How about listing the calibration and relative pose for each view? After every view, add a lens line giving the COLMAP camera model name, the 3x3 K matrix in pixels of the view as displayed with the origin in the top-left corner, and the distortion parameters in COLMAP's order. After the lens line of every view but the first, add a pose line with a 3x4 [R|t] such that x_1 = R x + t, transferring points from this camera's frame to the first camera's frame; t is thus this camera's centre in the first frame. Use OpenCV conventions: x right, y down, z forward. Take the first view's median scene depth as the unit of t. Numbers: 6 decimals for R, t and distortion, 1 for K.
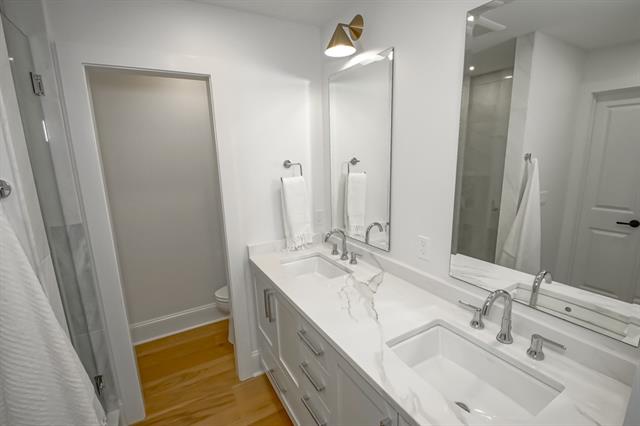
lens RADIAL K [[298.8, 0, 328.7], [0, 298.8, 211.4], [0, 0, 1]] dist [0.000551, 0.000085]
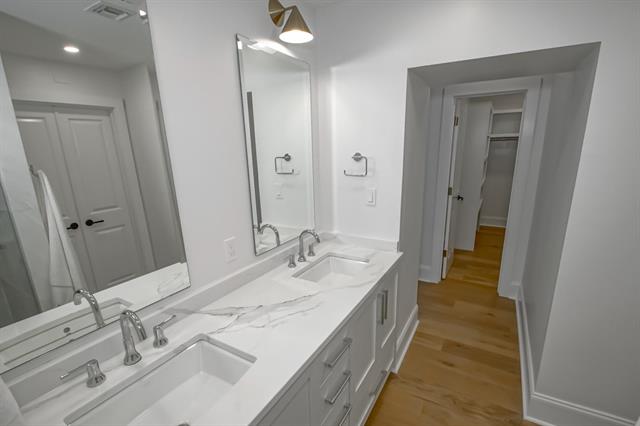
lens RADIAL K [[298.8, 0, 328.7], [0, 298.8, 211.4], [0, 0, 1]] dist [0.000551, 0.000085]
pose [[-0.478775, -0.145443, 0.865807, -0.628135], [0.212774, 0.937559, 0.275156, -0.185056], [-0.851764, 0.315959, -0.417933, 1.018861]]
